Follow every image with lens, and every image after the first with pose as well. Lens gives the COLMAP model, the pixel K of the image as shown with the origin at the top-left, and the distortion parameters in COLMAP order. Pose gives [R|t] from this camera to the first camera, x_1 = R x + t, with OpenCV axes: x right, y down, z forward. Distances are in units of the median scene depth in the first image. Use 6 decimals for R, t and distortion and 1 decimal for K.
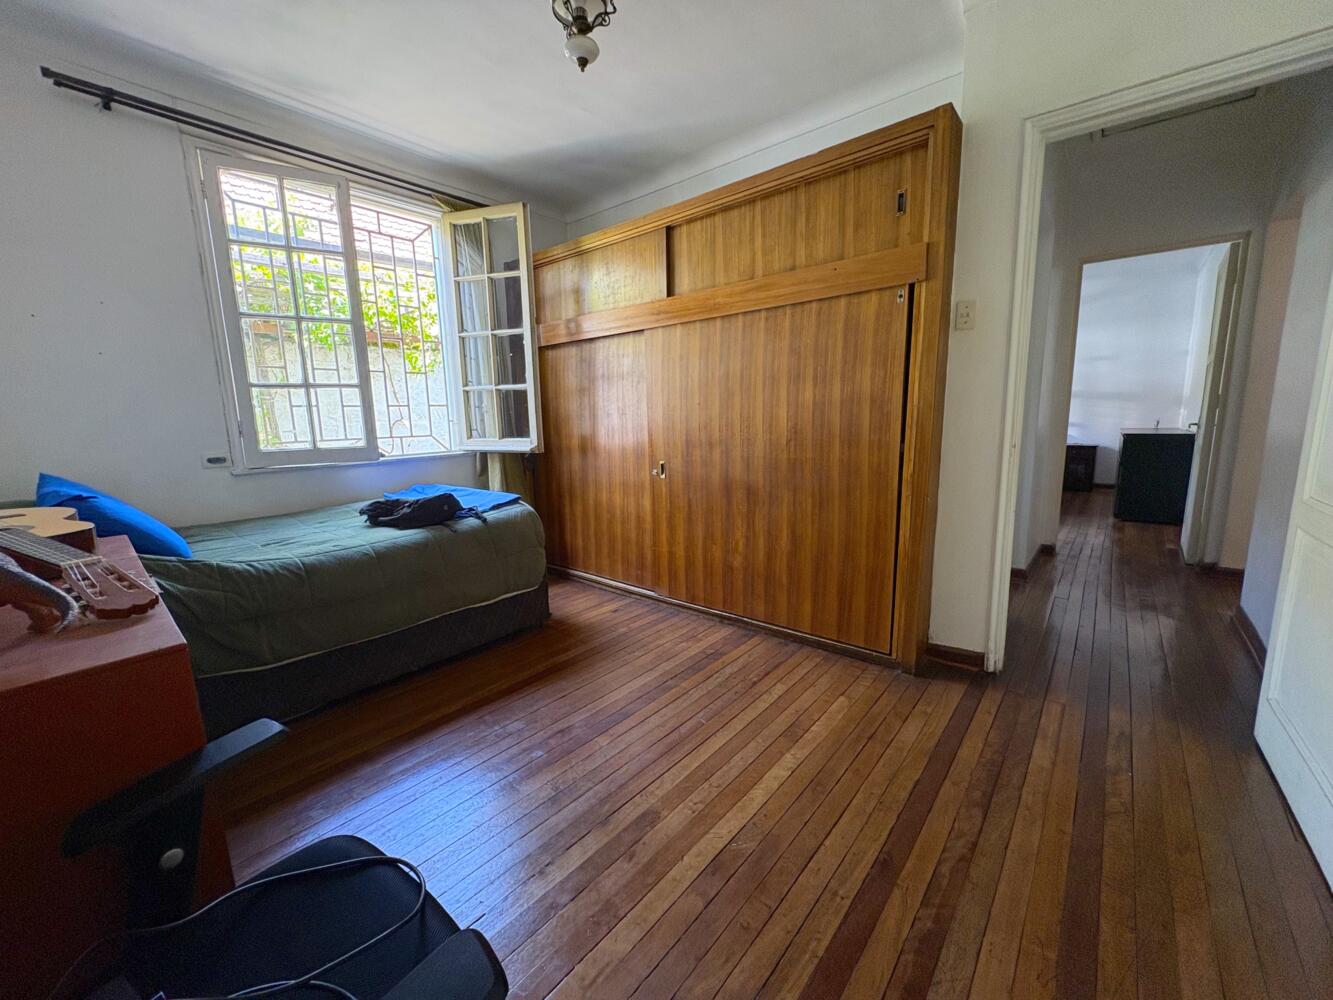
lens RADIAL K [[524.1, 0, 671.4], [0, 524.1, 497.2], [0, 0, 1]] dist [-0.002589, -0.000240]
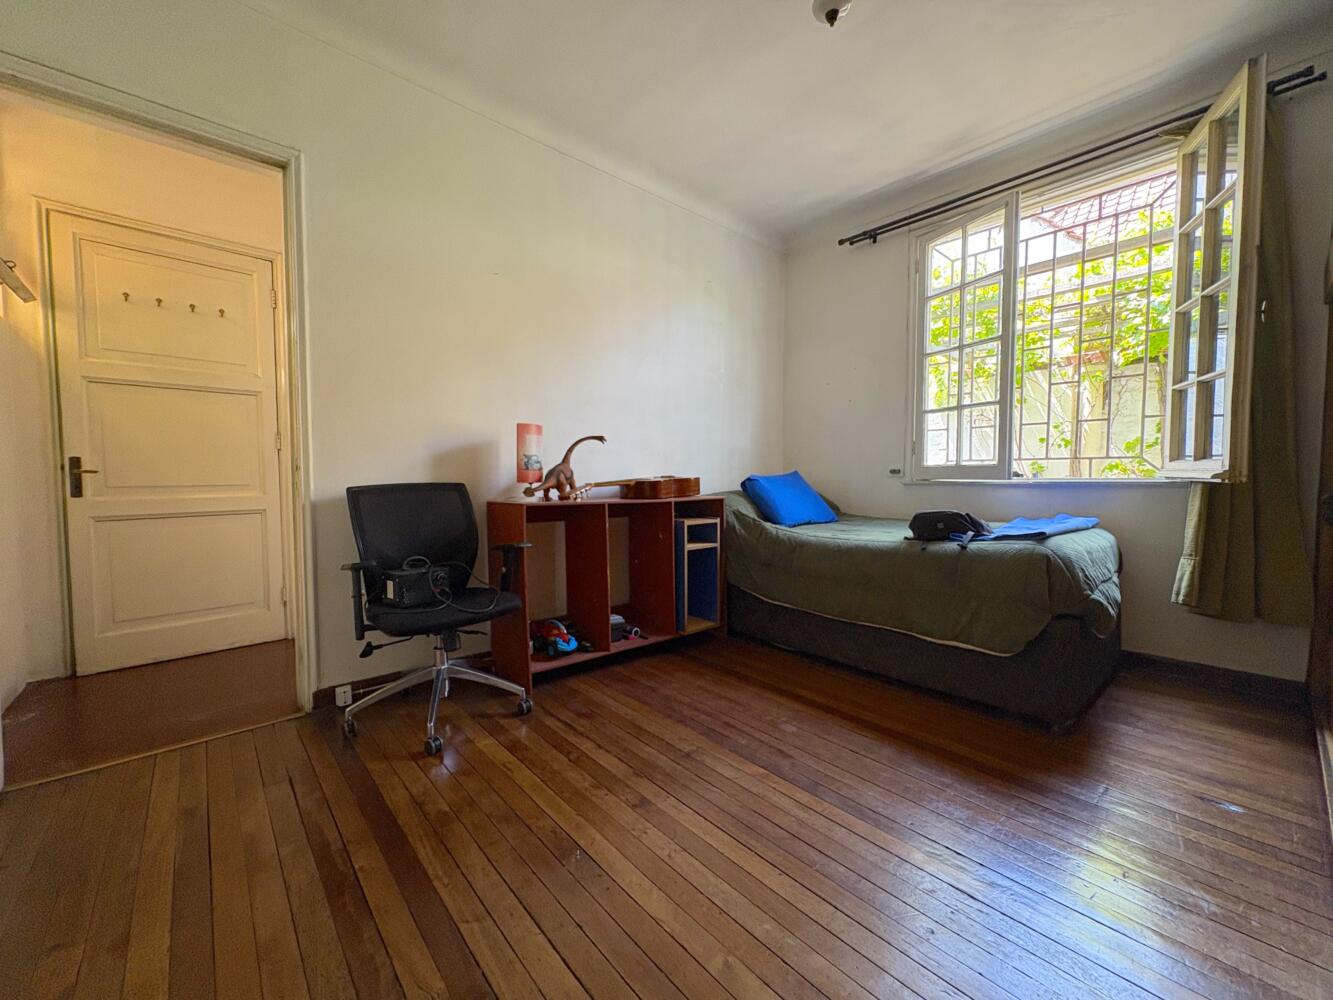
lens RADIAL K [[524.1, 0, 668.0], [0, 524.1, 498.7], [0, 0, 1]] dist [-0.002589, -0.000240]
pose [[-0.128575, 0.071697, -0.989105, 0.518090], [-0.144019, 0.985460, 0.090154, -0.040320], [0.981187, 0.154042, -0.116379, 0.612301]]
